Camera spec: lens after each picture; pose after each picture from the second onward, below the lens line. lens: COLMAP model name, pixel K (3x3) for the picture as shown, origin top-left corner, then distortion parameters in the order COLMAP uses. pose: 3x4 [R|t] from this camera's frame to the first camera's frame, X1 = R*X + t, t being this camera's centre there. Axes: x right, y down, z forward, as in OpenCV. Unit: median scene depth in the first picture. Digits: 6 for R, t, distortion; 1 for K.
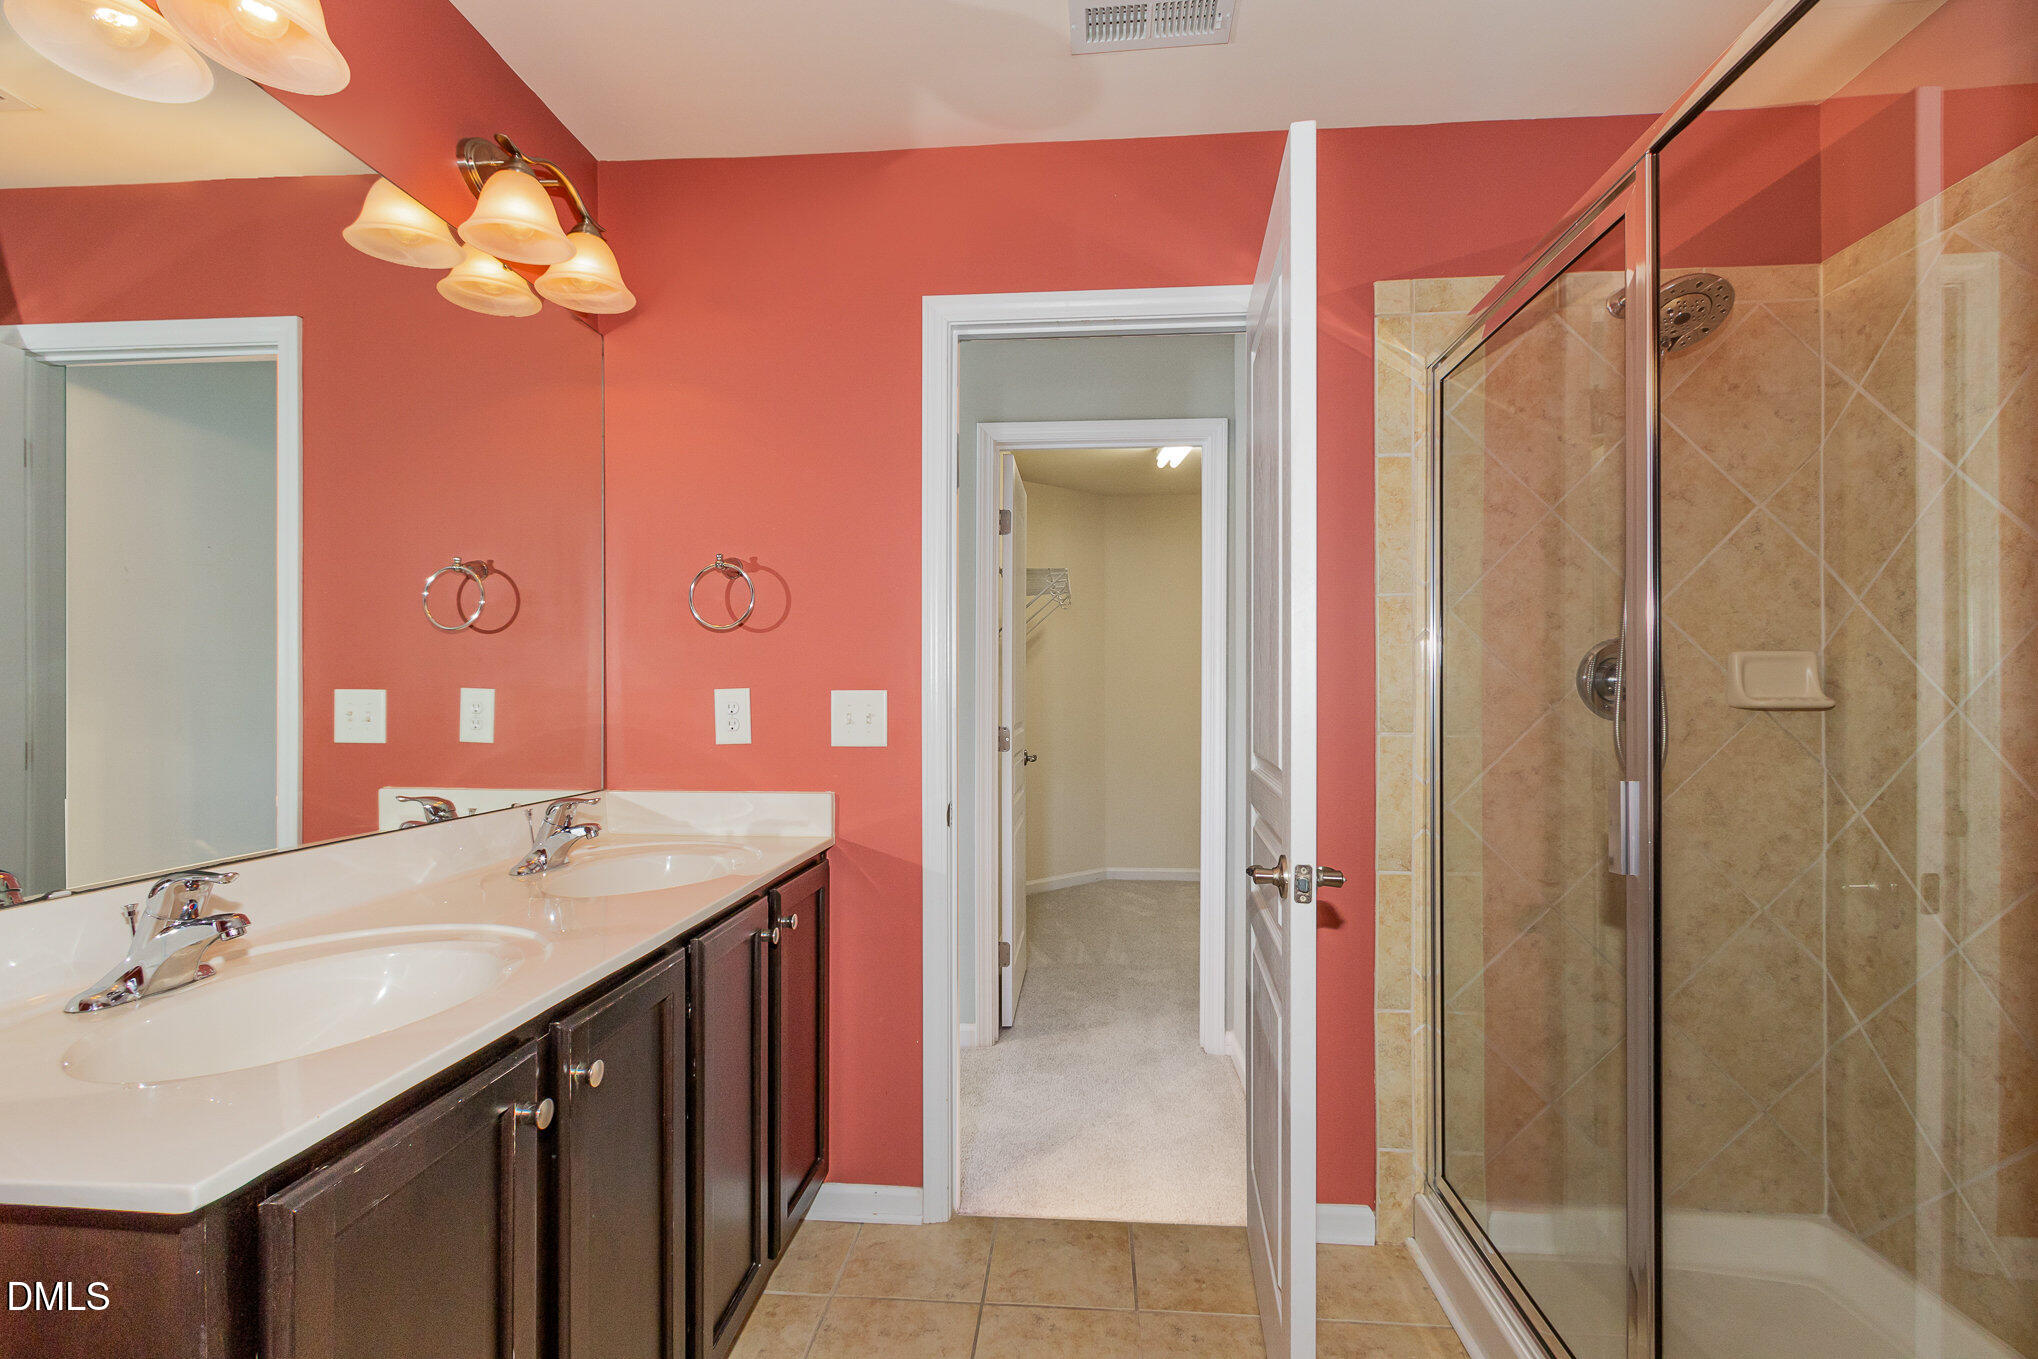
lens RADIAL K [[942.8, 0, 1021.8], [0, 942.8, 681.3], [0, 0, 1]] dist [-0.004919, -0.000144]
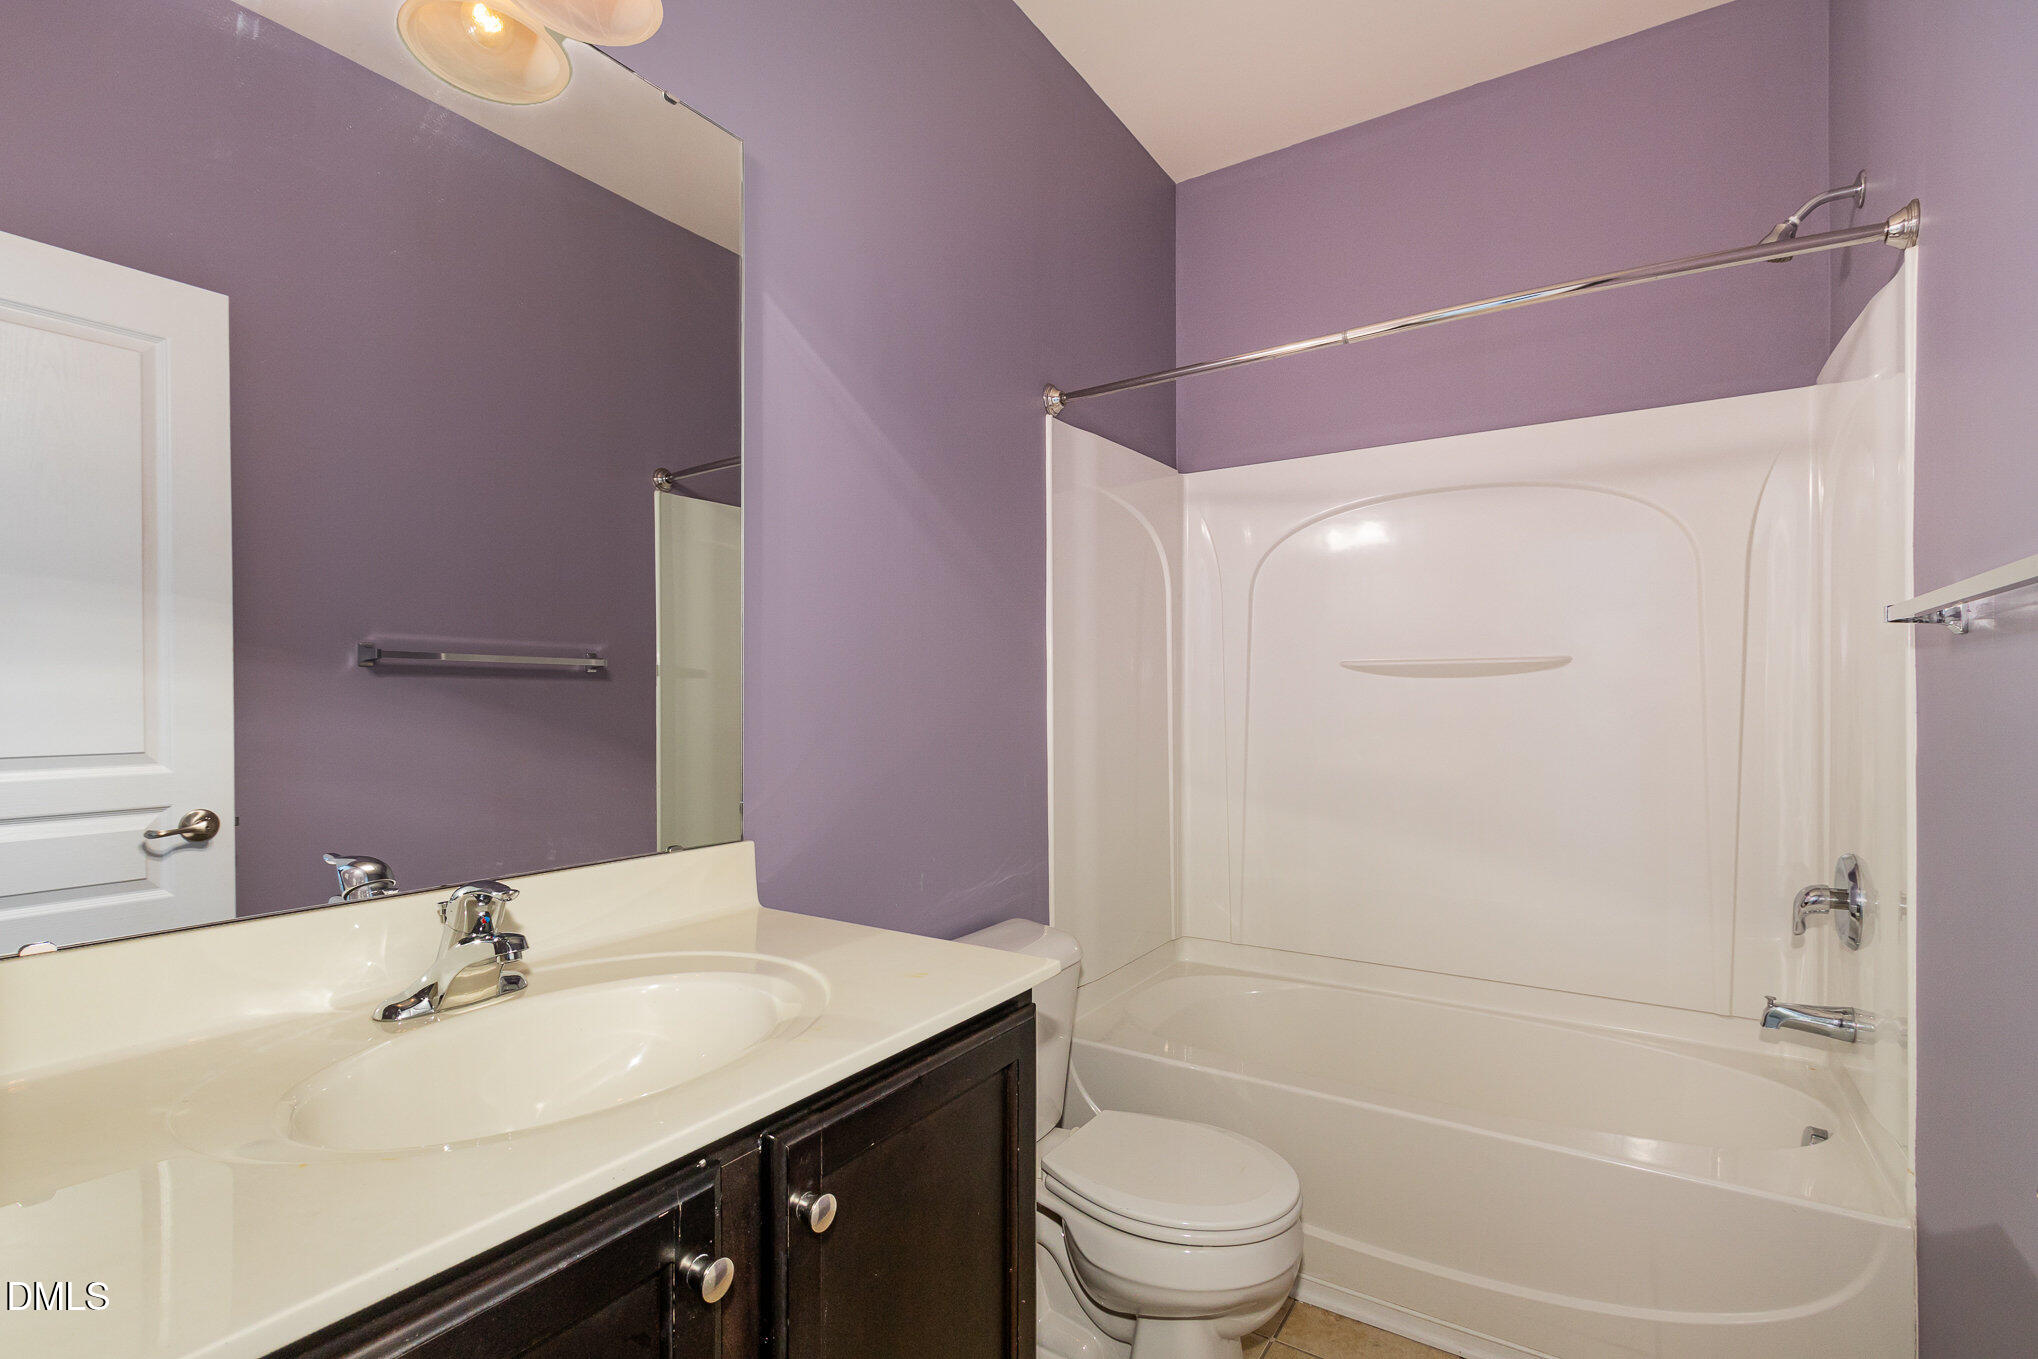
lens RADIAL K [[942.8, 0, 1012.5], [0, 942.8, 688.8], [0, 0, 1]] dist [-0.004919, -0.000144]
pose [[0.877975, -0.002625, -0.478699, 0.033608], [0.003096, 0.999995, 0.000195, 0.007519], [0.478697, -0.001653, 0.877979, 0.434401]]
